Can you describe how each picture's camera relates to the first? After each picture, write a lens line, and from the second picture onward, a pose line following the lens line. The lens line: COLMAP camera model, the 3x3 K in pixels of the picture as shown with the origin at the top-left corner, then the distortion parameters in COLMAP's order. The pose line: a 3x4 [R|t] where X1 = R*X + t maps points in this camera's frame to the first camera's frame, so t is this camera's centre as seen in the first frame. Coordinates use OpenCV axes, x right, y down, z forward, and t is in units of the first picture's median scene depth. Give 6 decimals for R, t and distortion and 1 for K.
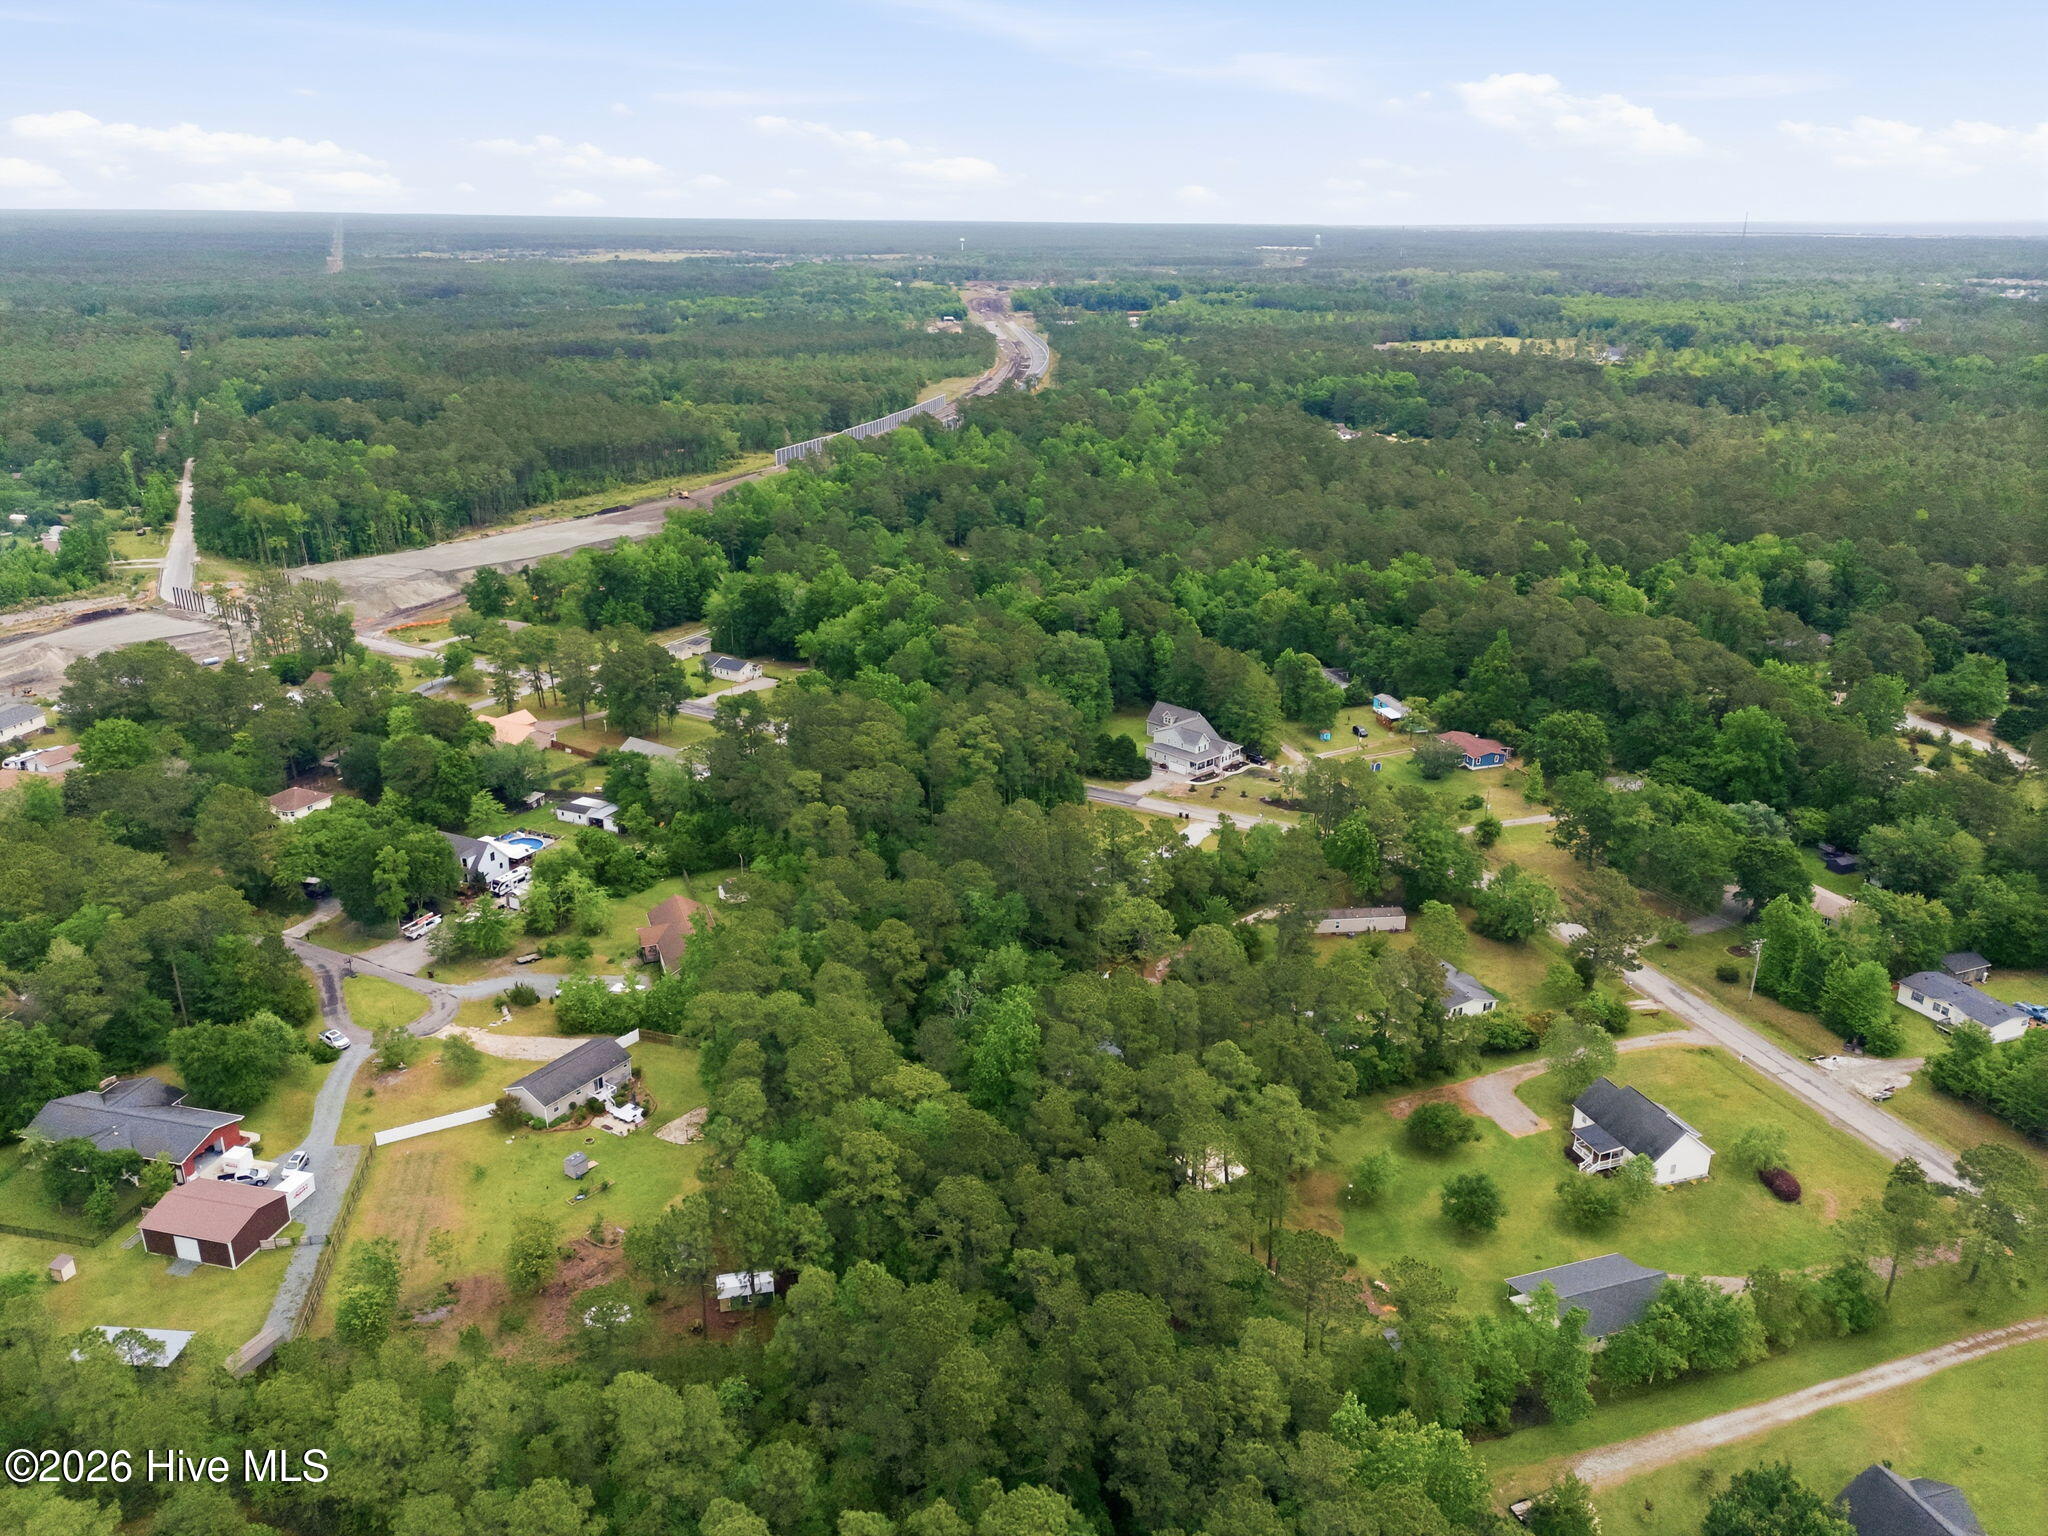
lens RADIAL K [[1500.6, 0, 1023.3], [0, 1500.6, 766.7], [0, 0, 1]] dist [0.077105, -0.039020]
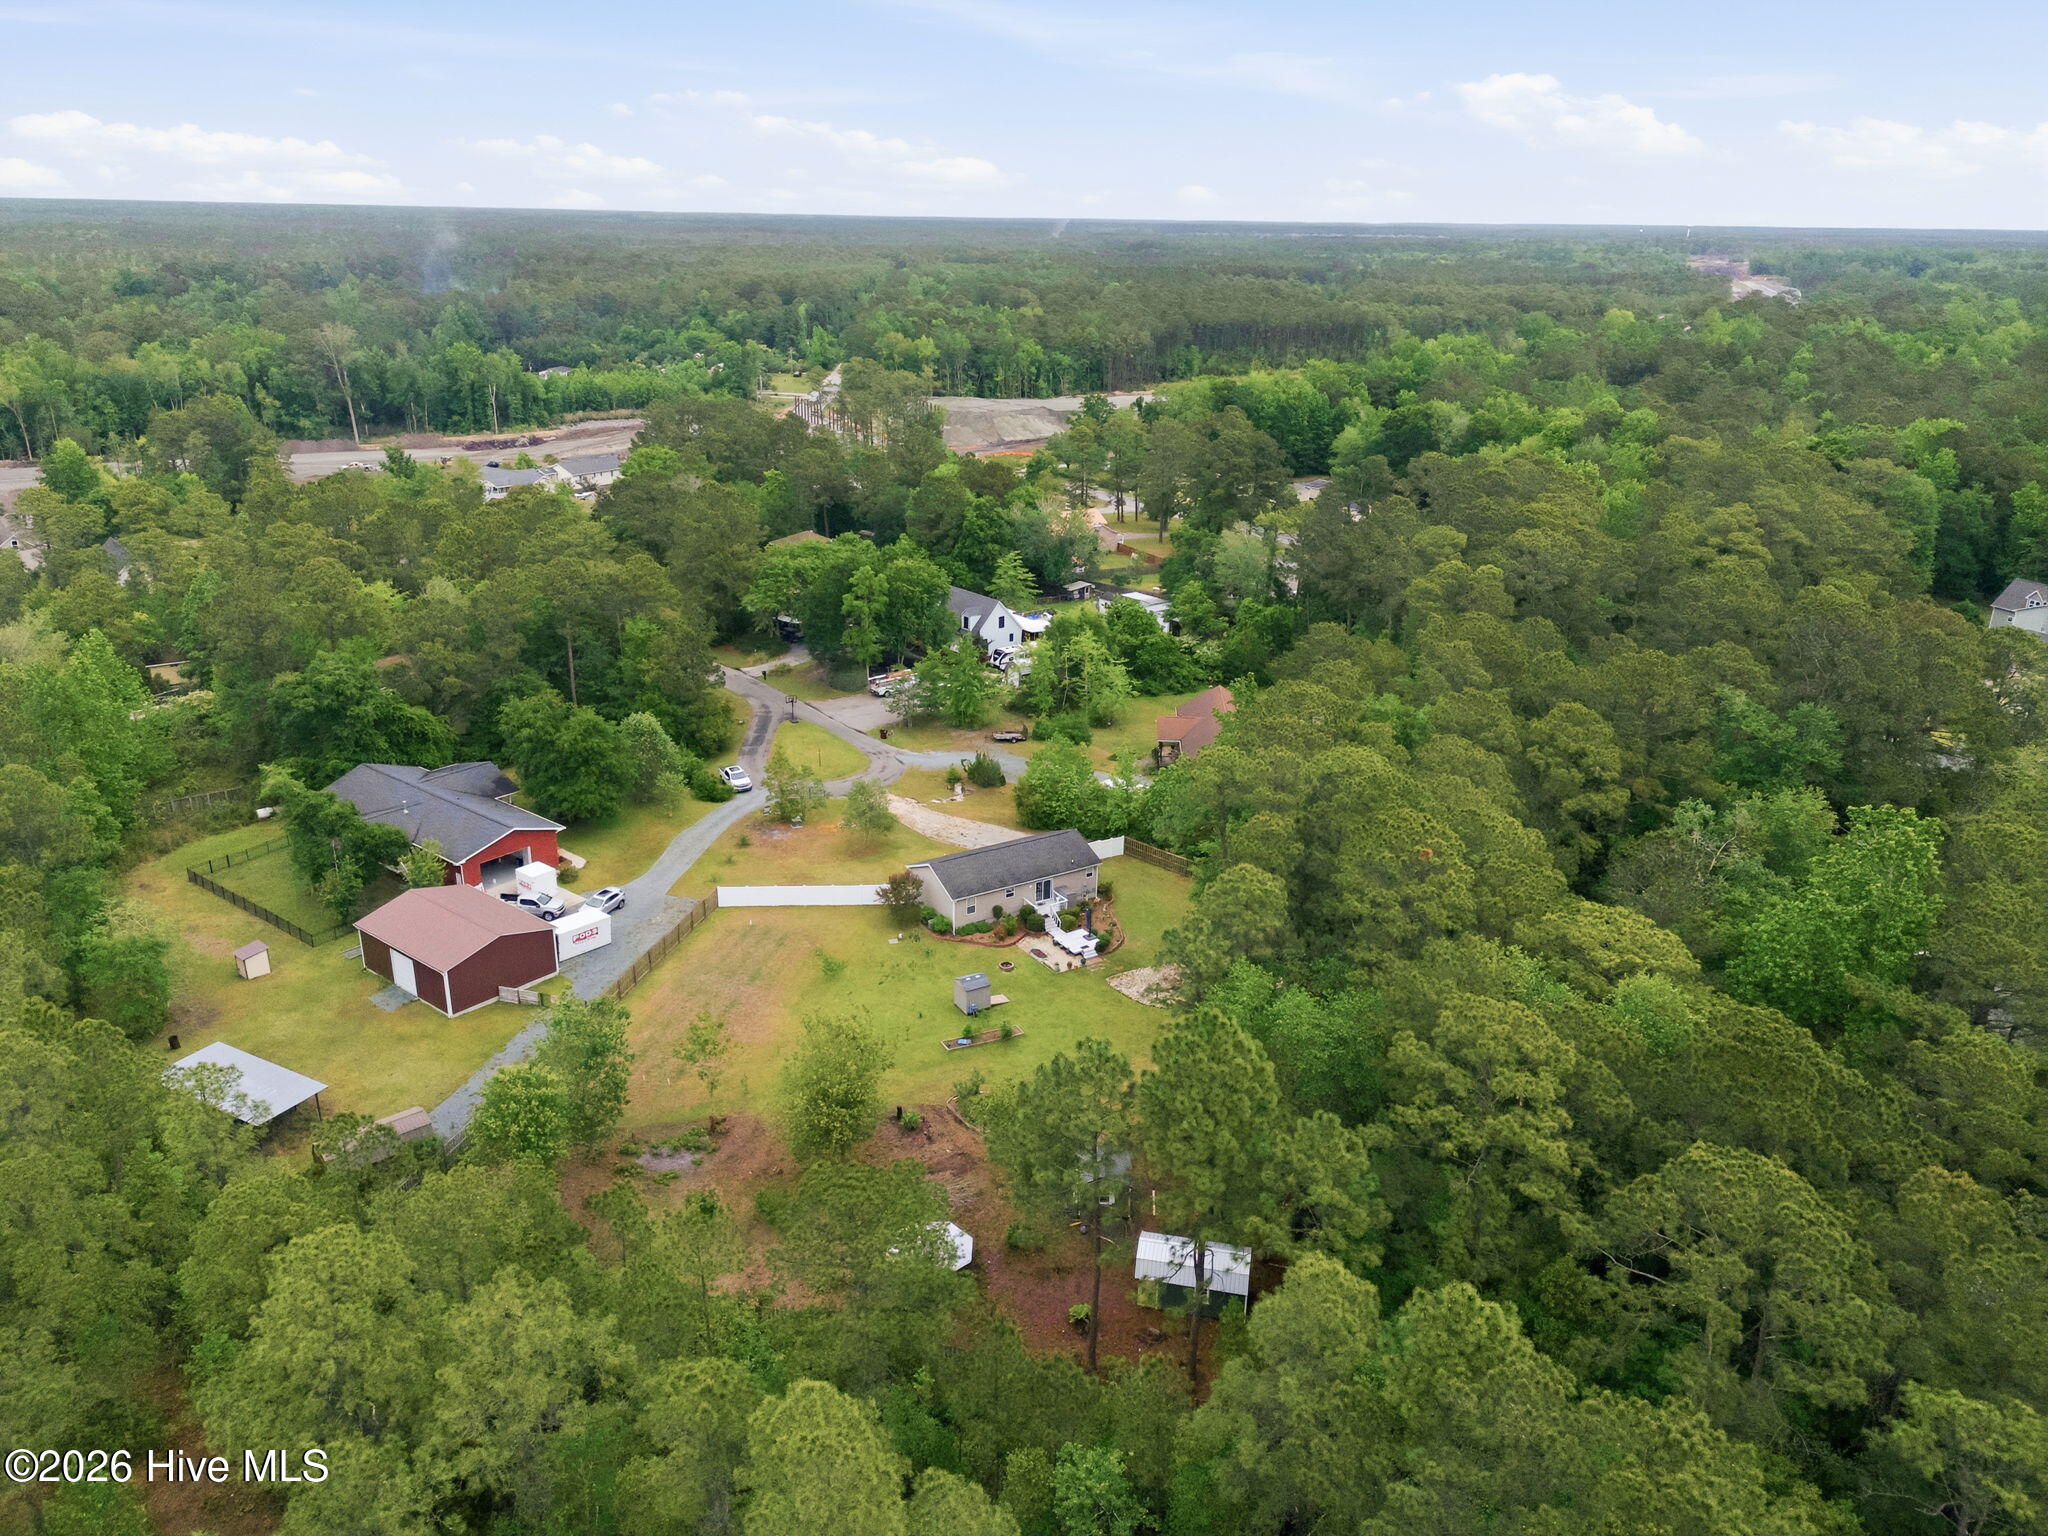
lens RADIAL K [[1500.6, 0, 1025.5], [0, 1500.6, 758.6], [0, 0, 1]] dist [0.077105, -0.039020]
pose [[0.910841, 0.144787, -0.386531, -0.054412], [-0.147602, 0.988789, 0.022564, 0.143499], [0.385465, 0.036500, 0.922000, 0.423394]]
